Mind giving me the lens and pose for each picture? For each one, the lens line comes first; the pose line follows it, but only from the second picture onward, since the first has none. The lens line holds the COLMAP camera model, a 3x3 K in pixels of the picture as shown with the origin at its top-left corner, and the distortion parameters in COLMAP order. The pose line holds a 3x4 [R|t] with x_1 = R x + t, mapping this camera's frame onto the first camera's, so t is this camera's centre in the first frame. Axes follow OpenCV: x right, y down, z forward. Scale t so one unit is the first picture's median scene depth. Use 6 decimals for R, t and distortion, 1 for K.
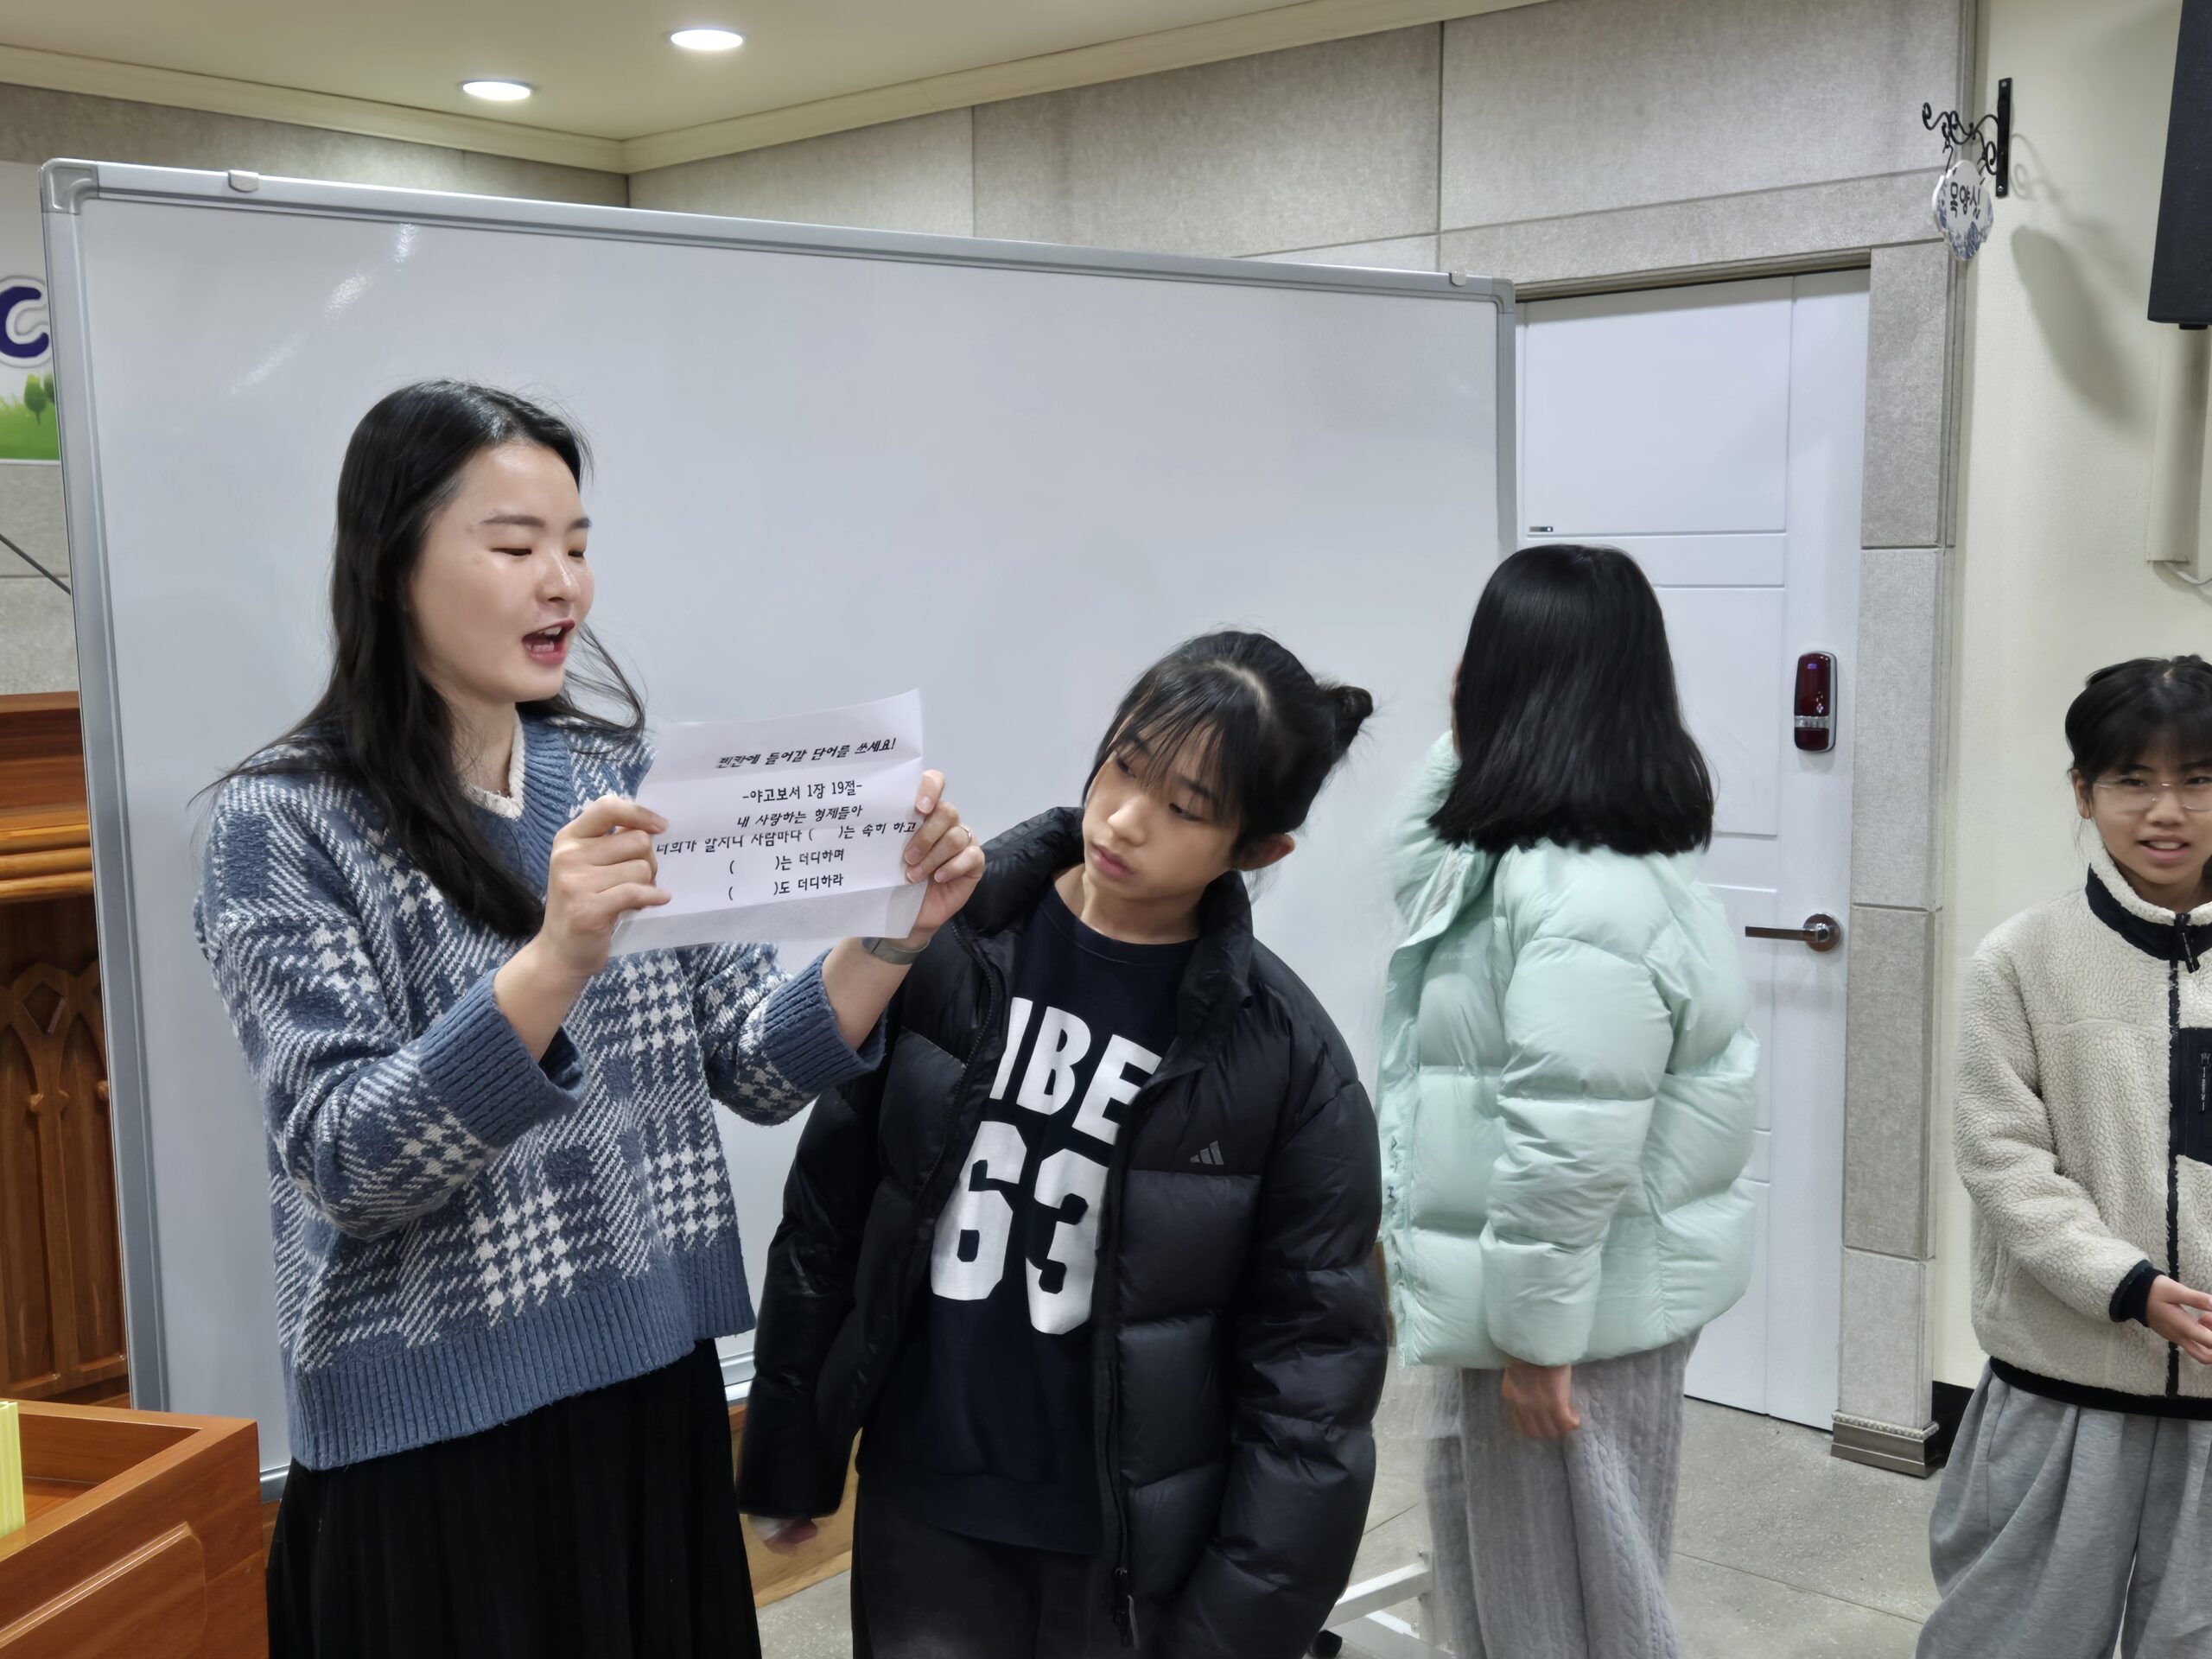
lens RADIAL K [[2393.8, 0, 1082.5], [0, 2393.8, 861.8], [0, 0, 1]] dist [0.100647, -0.142002]
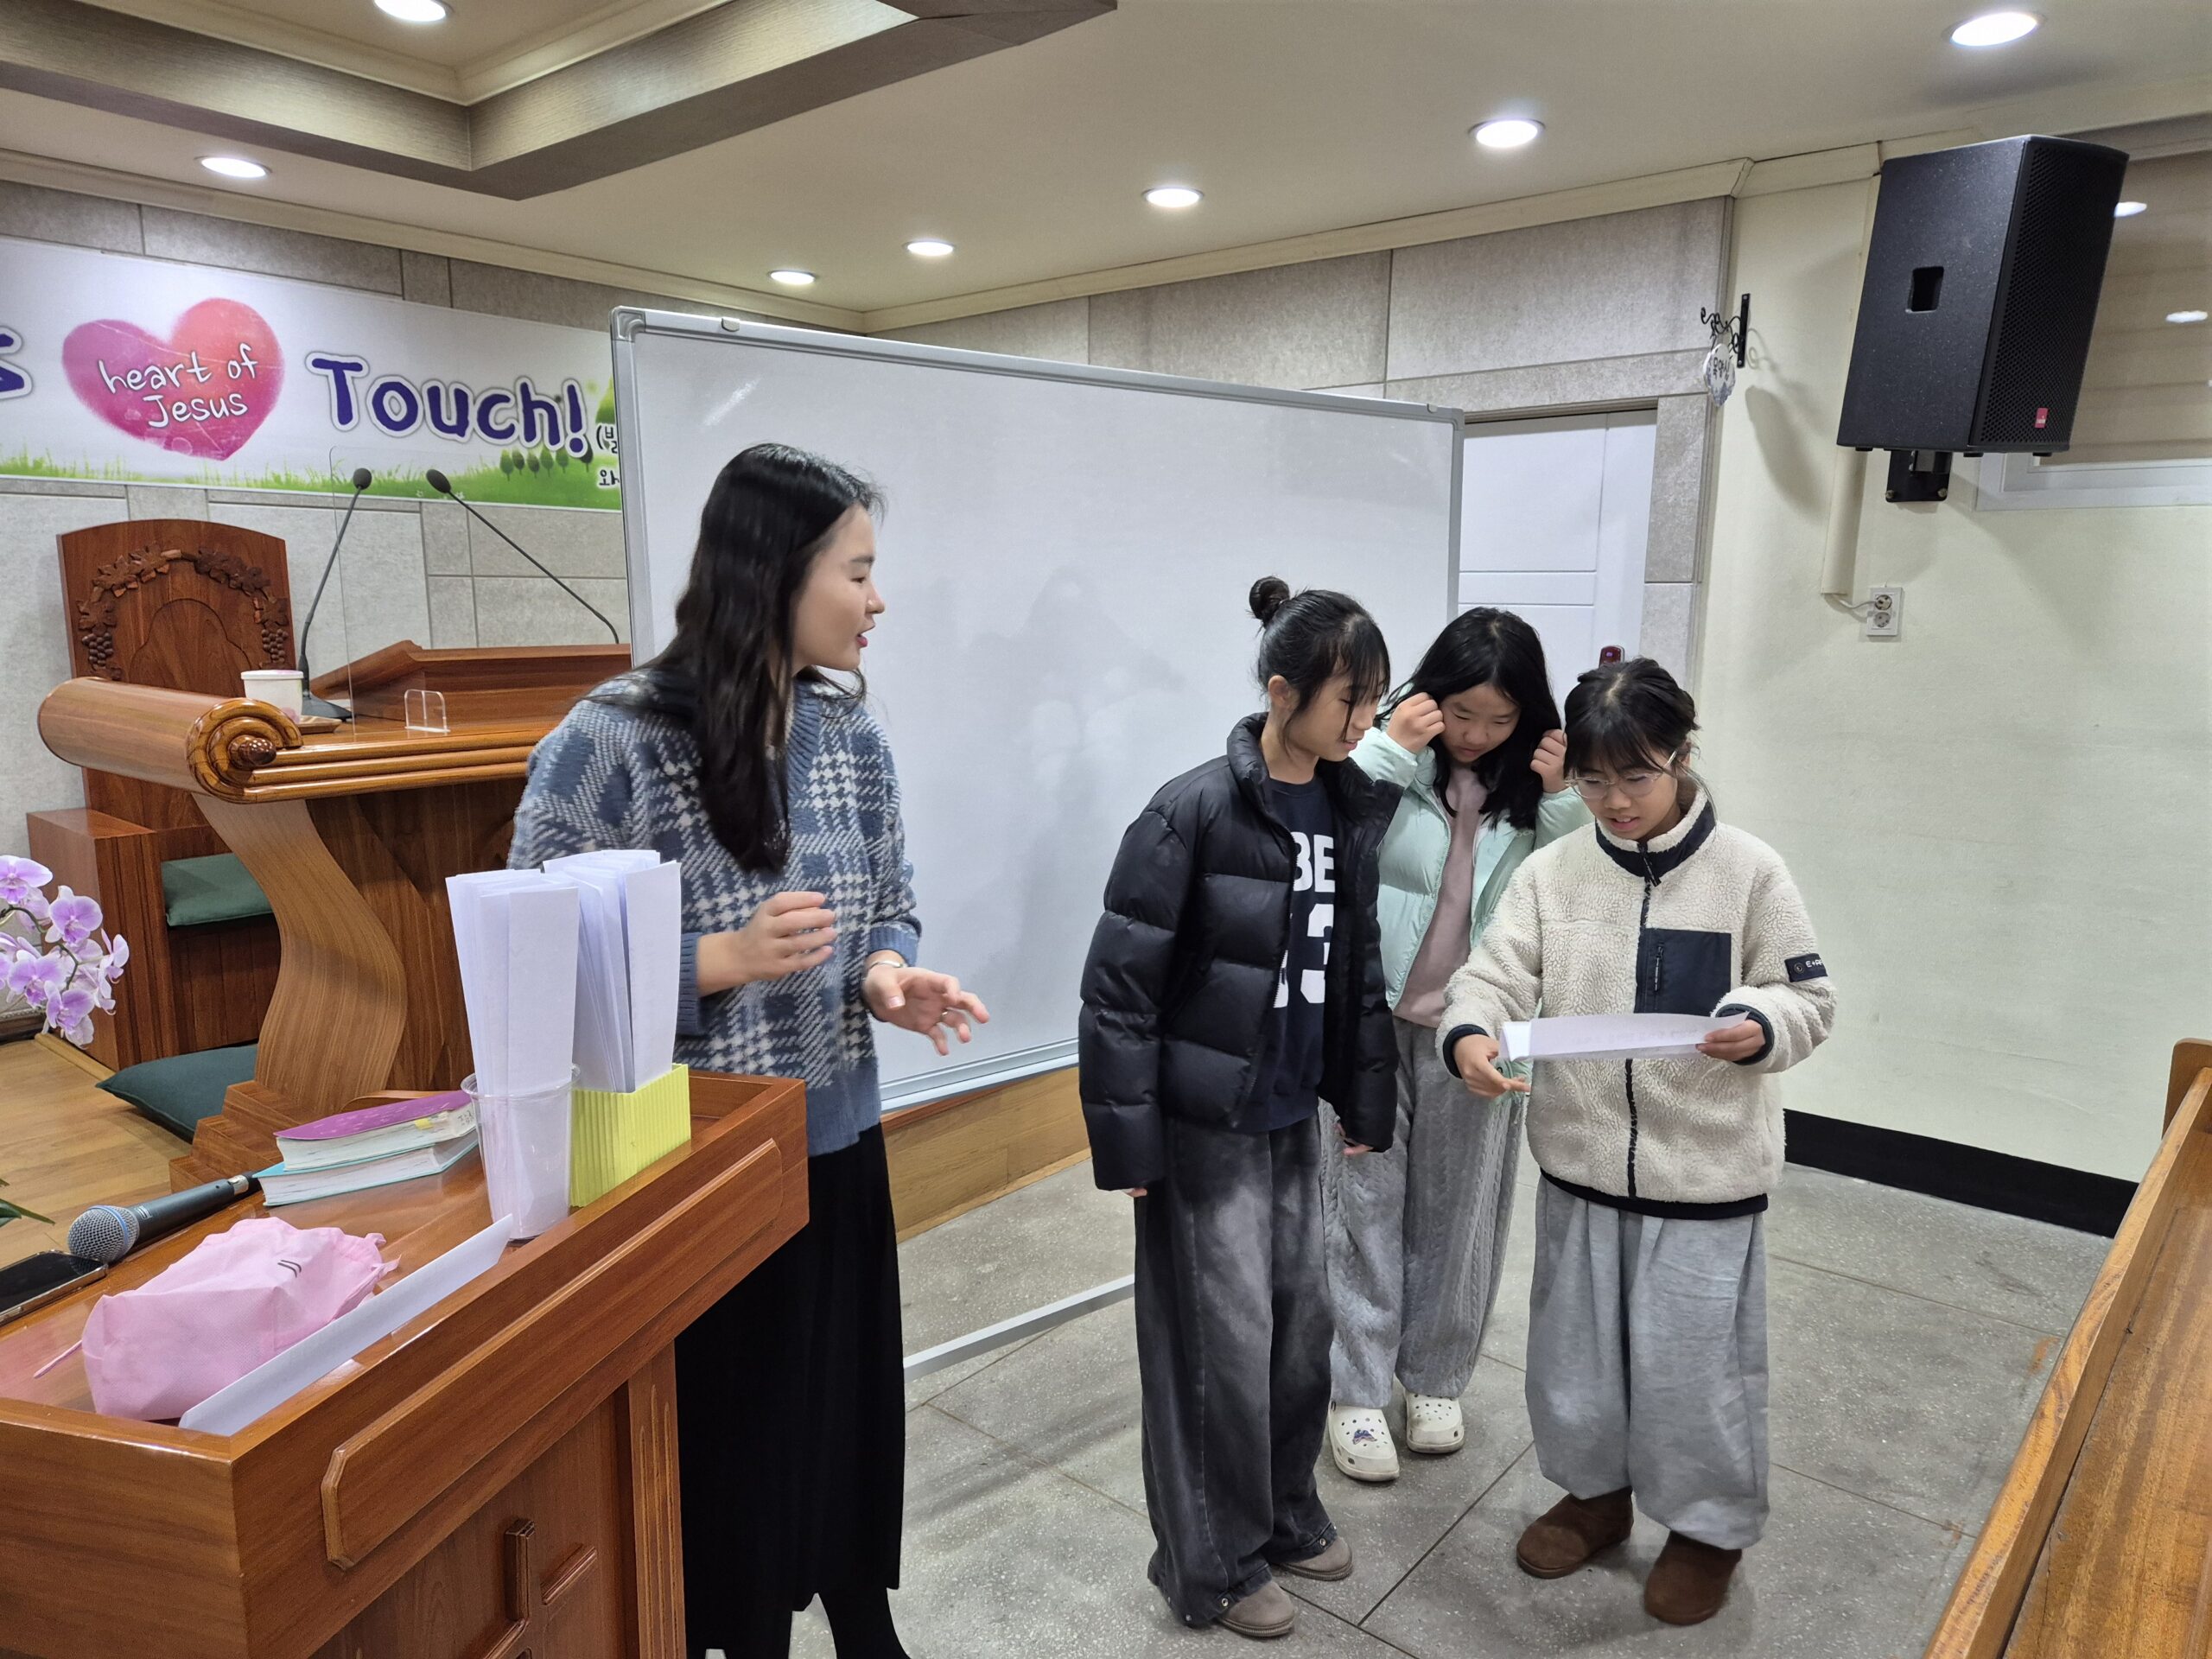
lens RADIAL K [[1464.2, 0, 1122.0], [0, 1464.2, 842.1], [0, 0, 1]] dist [0.065172, -0.058923]
pose [[0.999479, 0.017086, 0.027400, -0.057044], [-0.018355, 0.998738, 0.046750, 0.006215], [-0.026566, -0.047229, 0.998531, -0.001459]]
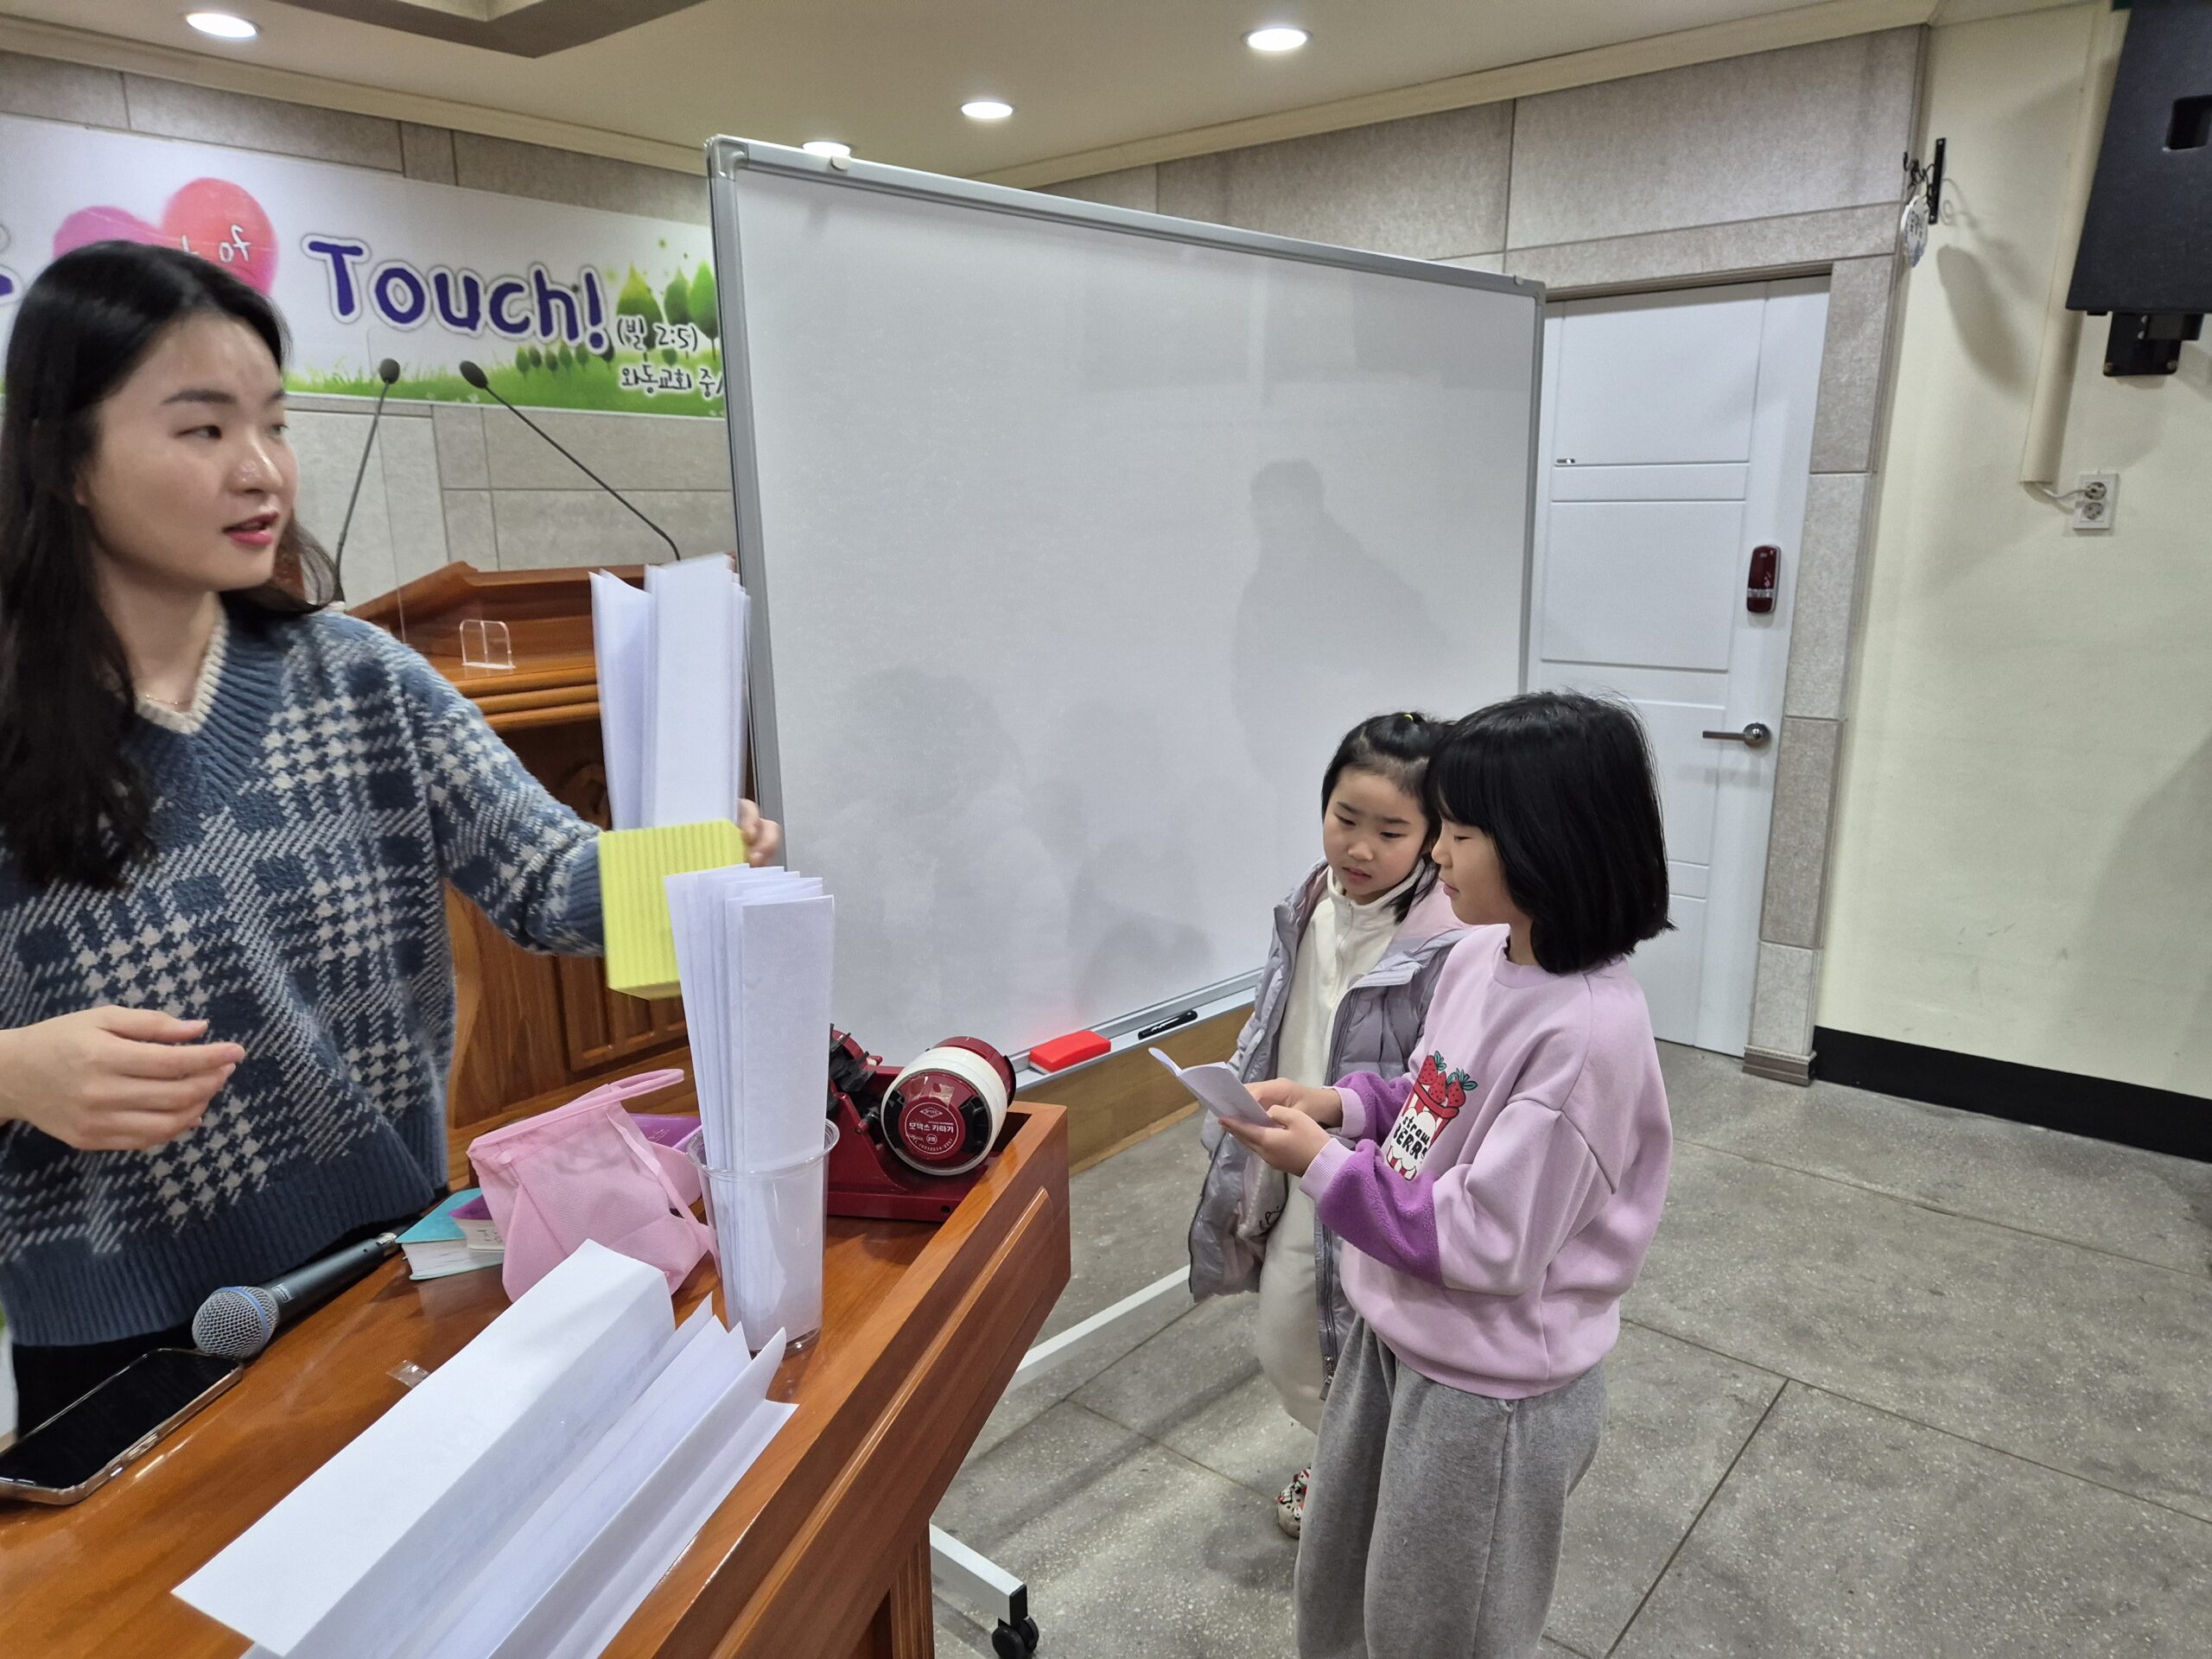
lens RADIAL K [[1464.9, 0, 1103.0], [0, 1464.9, 858.1], [0, 0, 1]] dist [0.071349, -0.064215]
pose [[0.999498, 0.001166, 0.031670, -0.135413], [-0.004692, 0.993756, 0.111479, 0.004214], [-0.031342, -0.111572, 0.993262, 0.086718]]
